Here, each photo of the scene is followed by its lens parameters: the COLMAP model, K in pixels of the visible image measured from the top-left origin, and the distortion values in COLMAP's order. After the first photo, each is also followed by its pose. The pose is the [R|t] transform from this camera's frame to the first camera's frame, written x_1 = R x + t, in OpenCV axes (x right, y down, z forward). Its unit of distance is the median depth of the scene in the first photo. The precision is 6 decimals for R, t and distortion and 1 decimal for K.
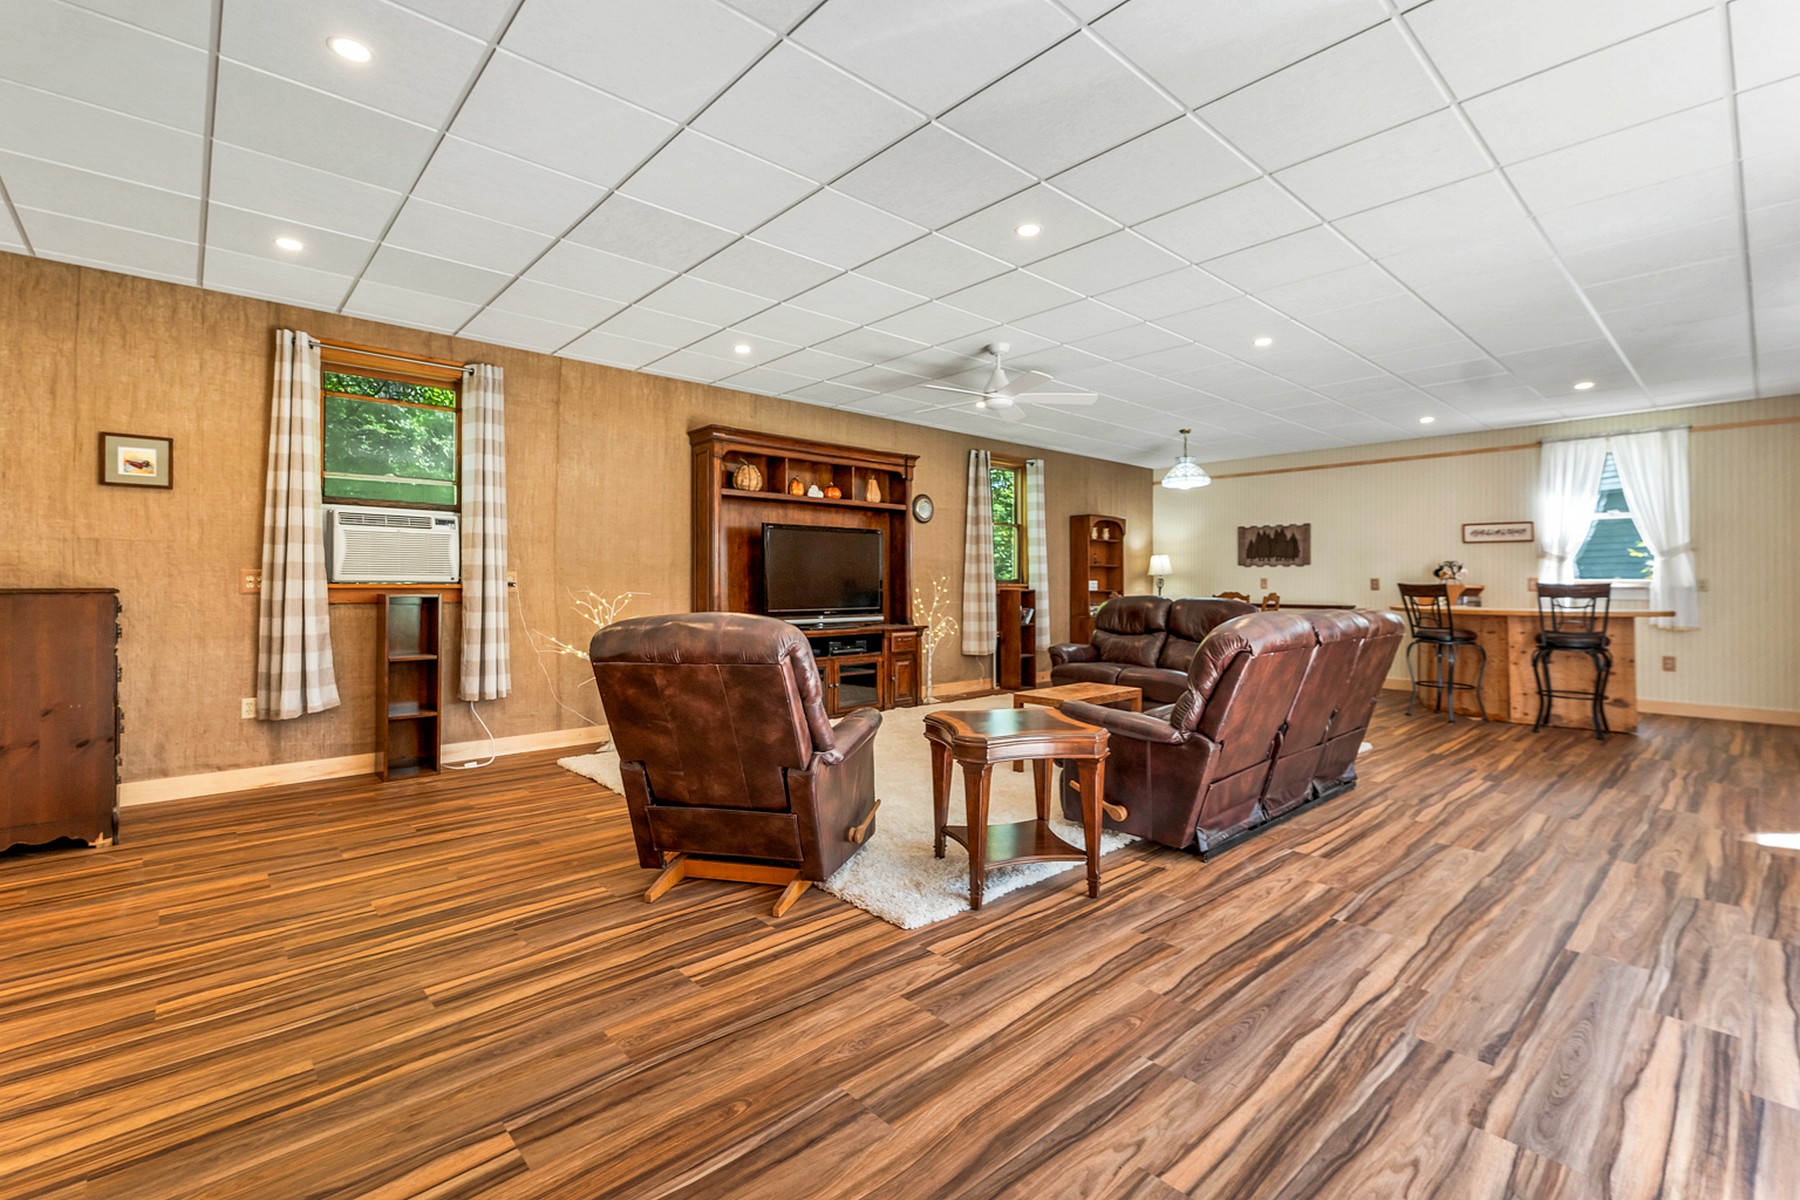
lens RADIAL K [[777.6, 0, 893.7], [0, 777.6, 597.9], [0, 0, 1]] dist [-0.001682, -0.000965]
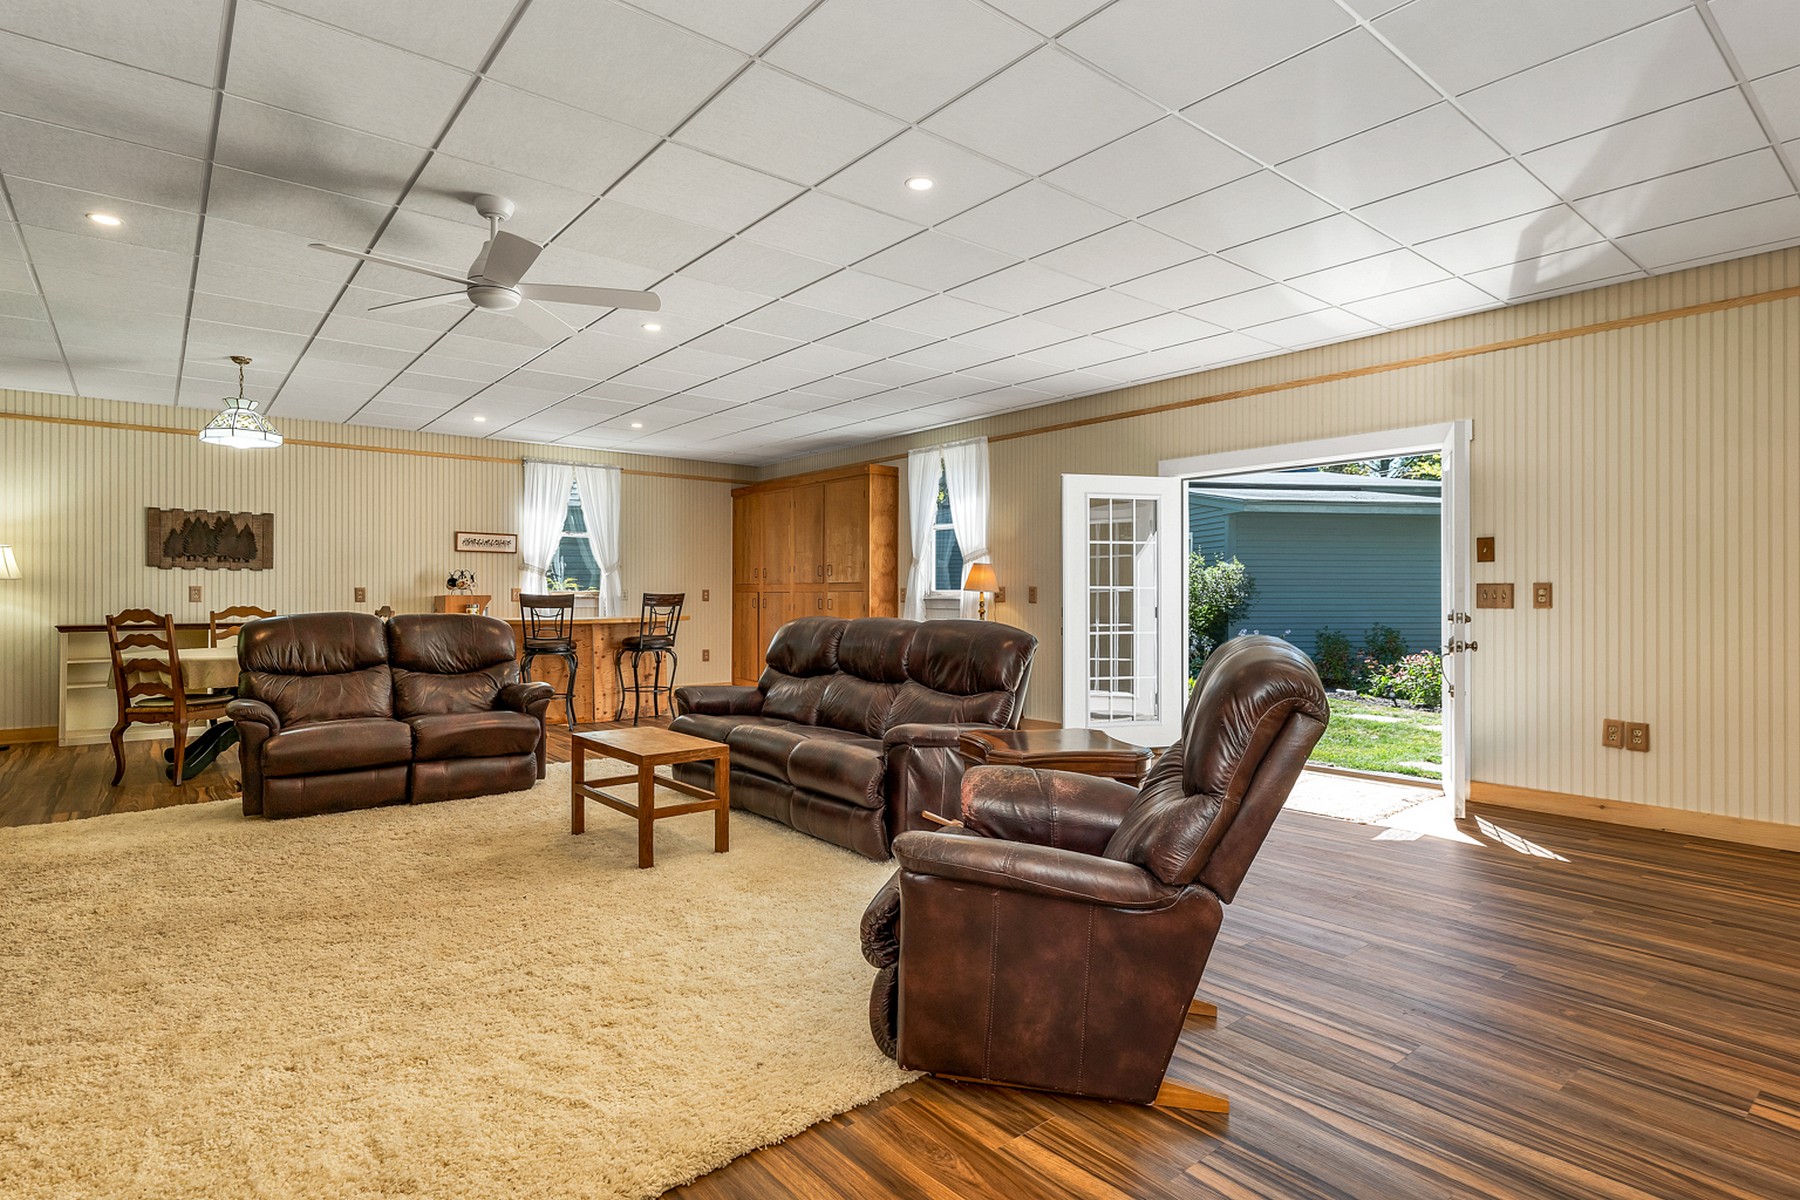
lens RADIAL K [[916.2, 0, 894.1], [0, 916.2, 597.0], [0, 0, 1]] dist [0.002958, -0.000504]
pose [[0.056070, -0.003066, 0.998422, -0.392451], [0.017485, 0.999845, 0.002089, -0.008860], [-0.998274, 0.017340, 0.056115, 0.450659]]
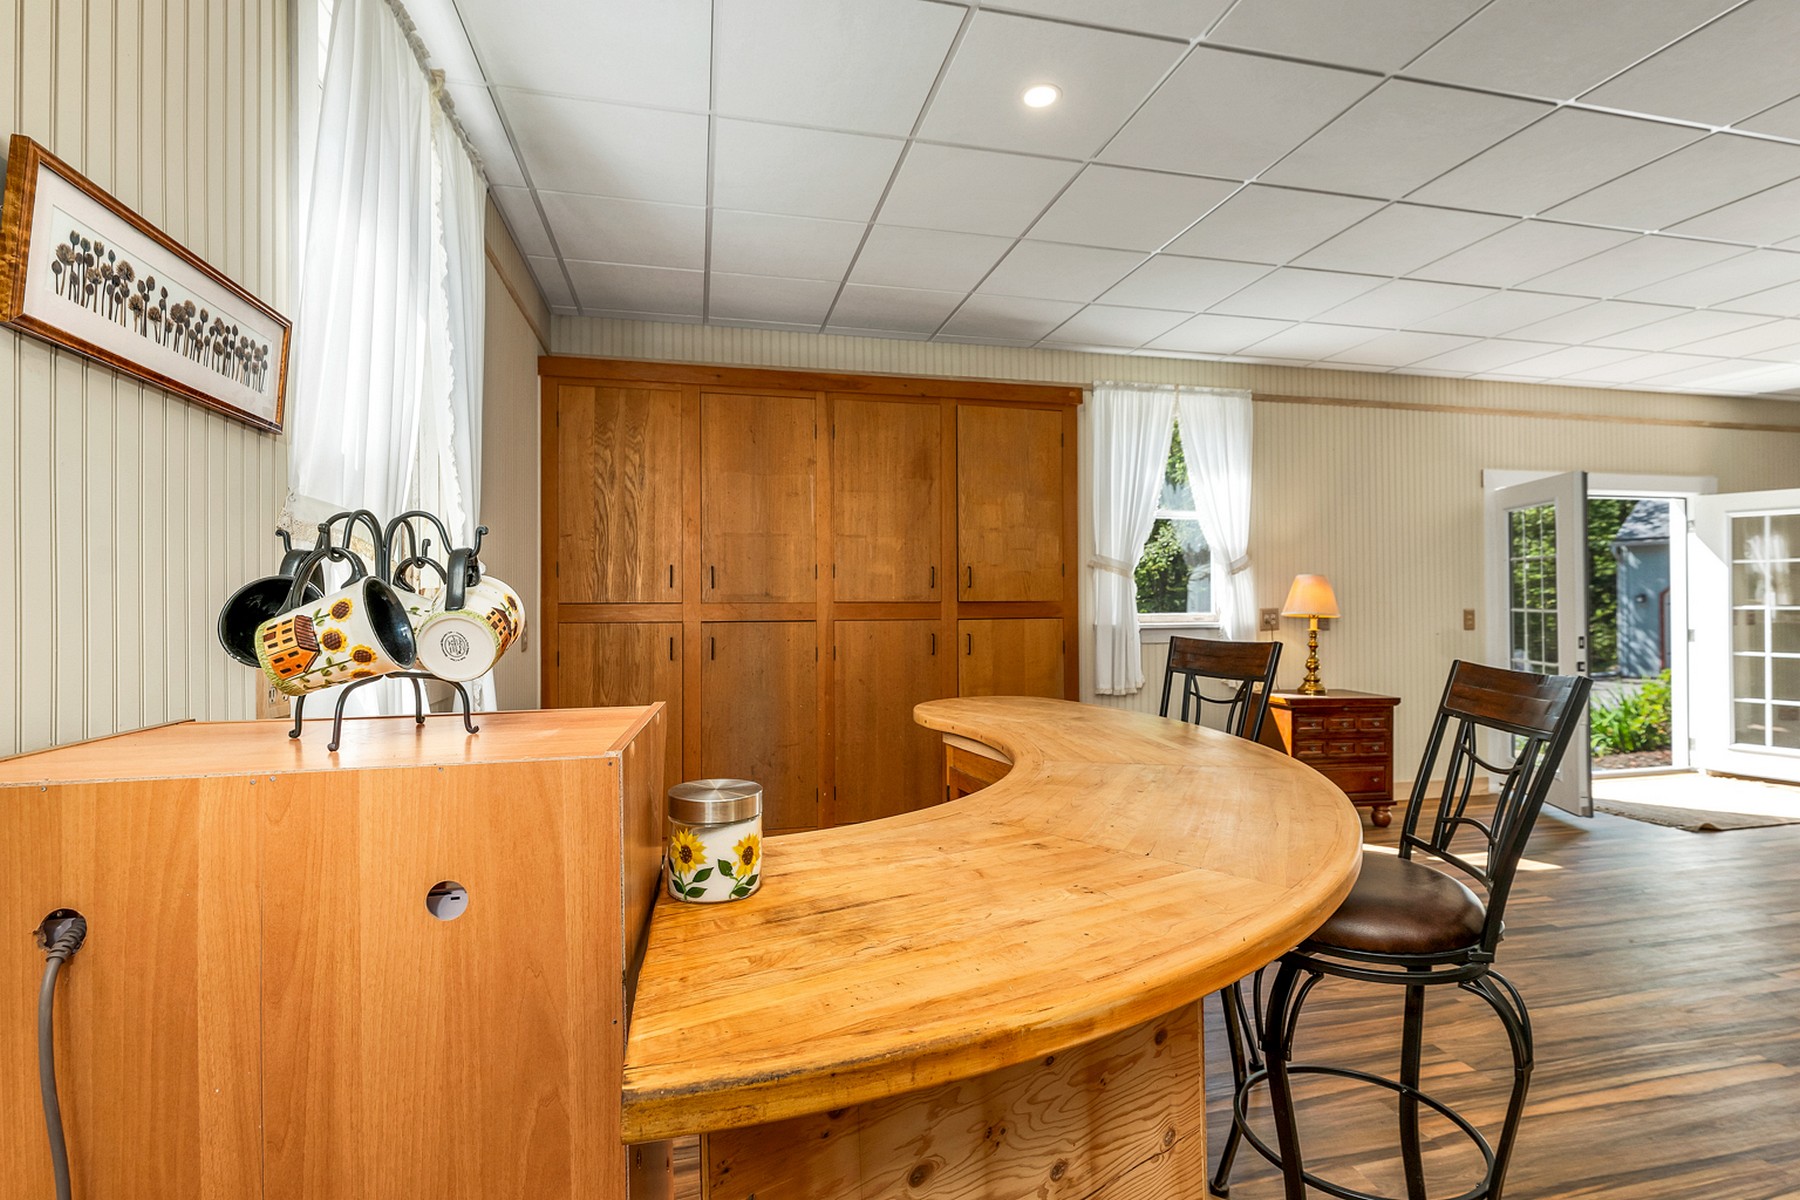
lens RADIAL K [[821.7, 0, 900.1], [0, 821.7, 600.7], [0, 0, 1]] dist [0.001419, -0.000243]
pose [[-0.845842, -0.007758, 0.533378, 0.621714], [0.000573, 0.999880, 0.015451, -0.035293], [-0.533434, 0.013375, -0.845736, 1.149421]]
